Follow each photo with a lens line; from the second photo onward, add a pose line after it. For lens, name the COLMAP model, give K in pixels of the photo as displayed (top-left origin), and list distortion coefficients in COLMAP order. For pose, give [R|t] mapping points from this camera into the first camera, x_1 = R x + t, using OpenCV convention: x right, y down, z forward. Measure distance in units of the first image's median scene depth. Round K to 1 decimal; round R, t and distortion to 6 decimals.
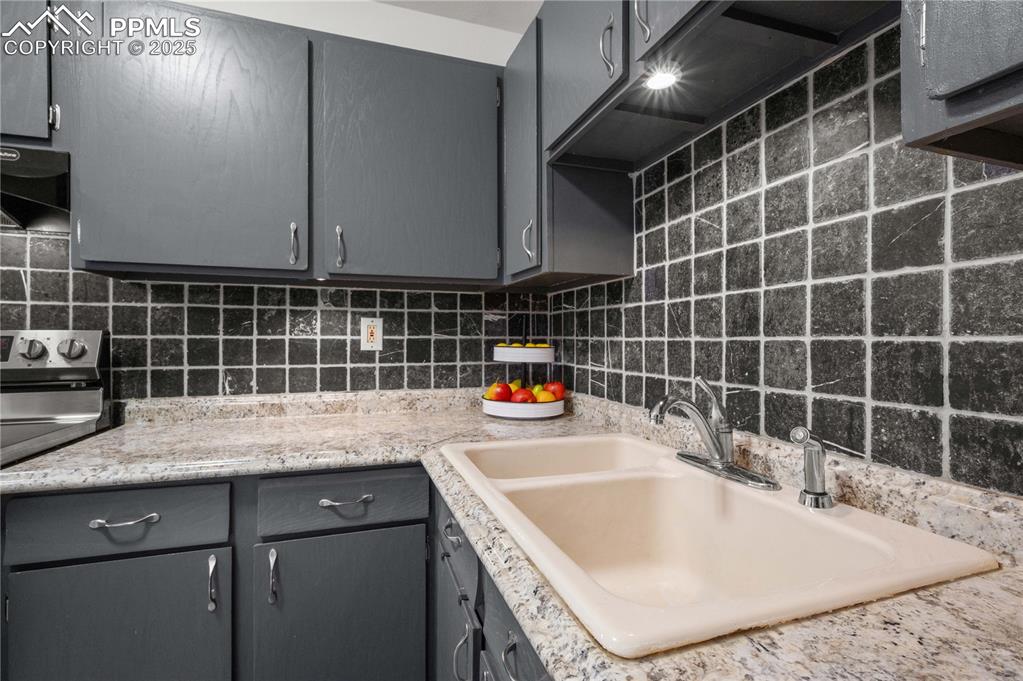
lens RADIAL K [[464.7, 0, 511.5], [0, 464.7, 340.5], [0, 0, 1]] dist [-0.001986, -0.000163]
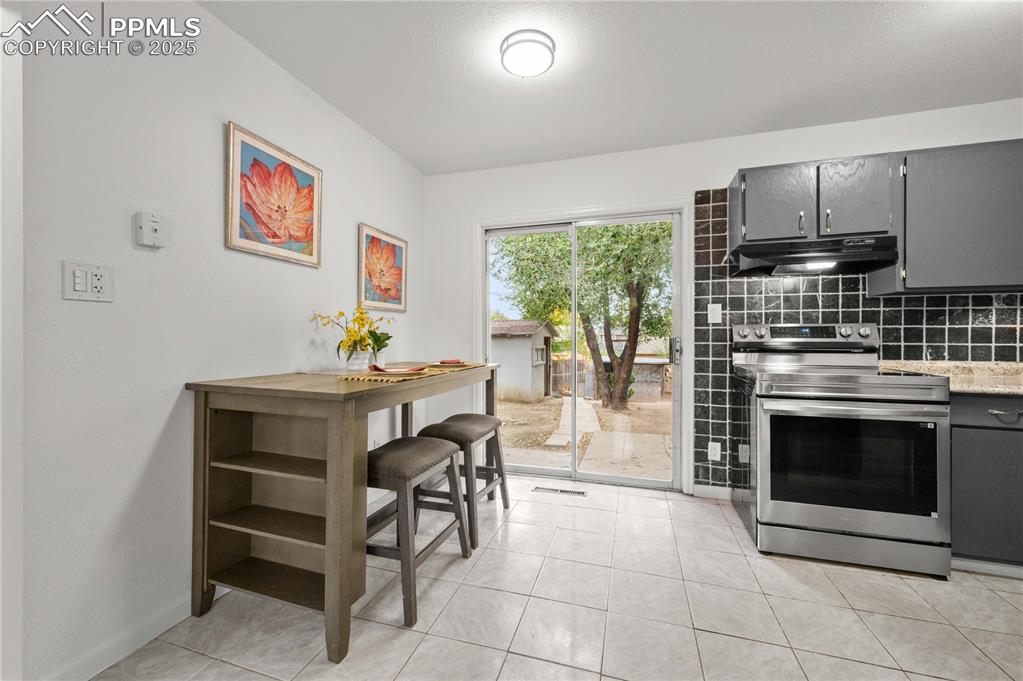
lens RADIAL K [[408.0, 0, 507.9], [0, 408.0, 336.4], [0, 0, 1]] dist [0.000122, 0.000379]
pose [[0.810428, 0.000769, -0.585838, -1.053539], [-0.002373, 0.999995, -0.001971, 0.038351], [0.585833, 0.002988, 0.810426, -1.194386]]
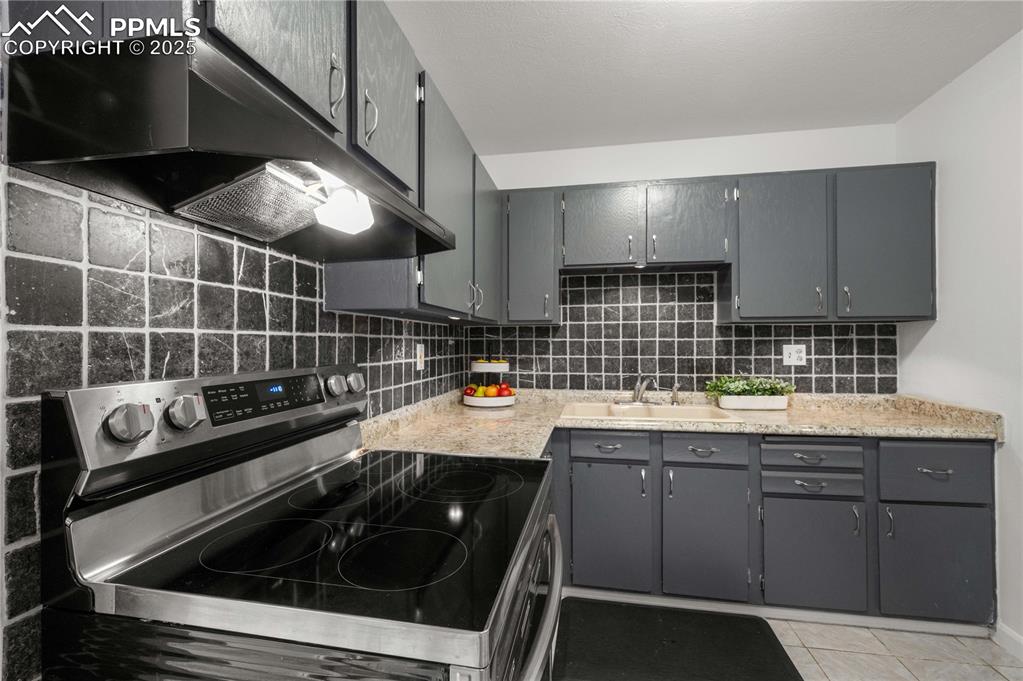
lens RADIAL K [[446.3, 0, 509.2], [0, 446.3, 339.9], [0, 0, 1]] dist [0.000035, 0.000076]
pose [[0.489588, 0.004367, 0.871943, -1.454087], [0.003653, 0.999968, -0.007059, -0.059071], [-0.871946, 0.006641, 0.489556, 0.225106]]
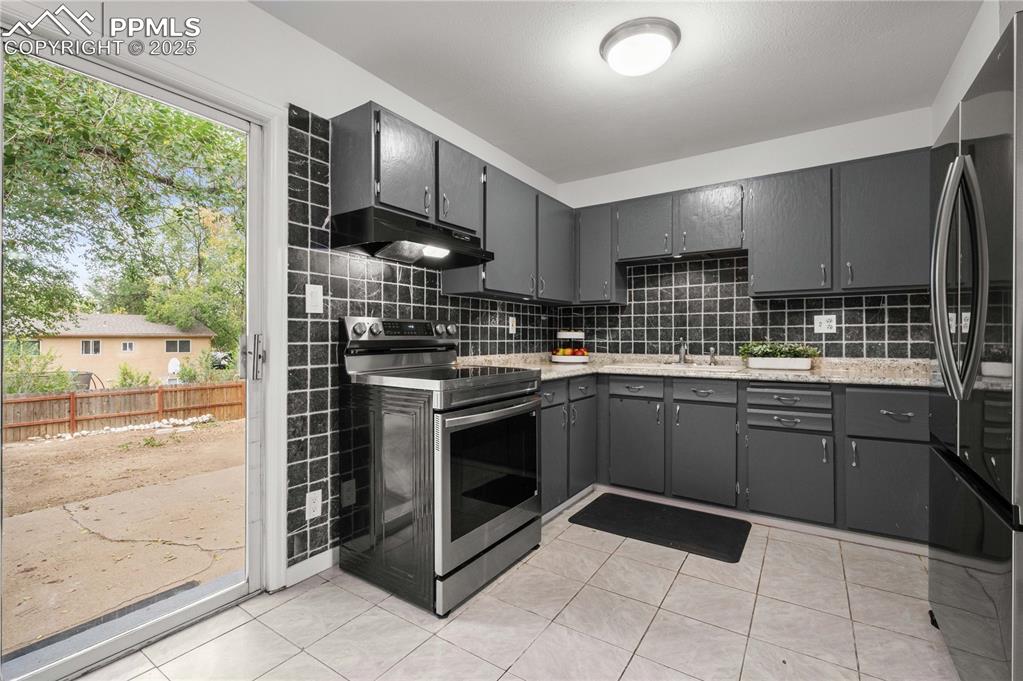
lens RADIAL K [[452.6, 0, 509.1], [0, 452.6, 335.6], [0, 0, 1]] dist [-0.000355, 0.000081]
pose [[0.794796, 0.002744, 0.606871, -1.731209], [0.001255, 0.999980, -0.006165, 0.049603], [-0.606876, 0.005661, 0.794776, -0.609815]]
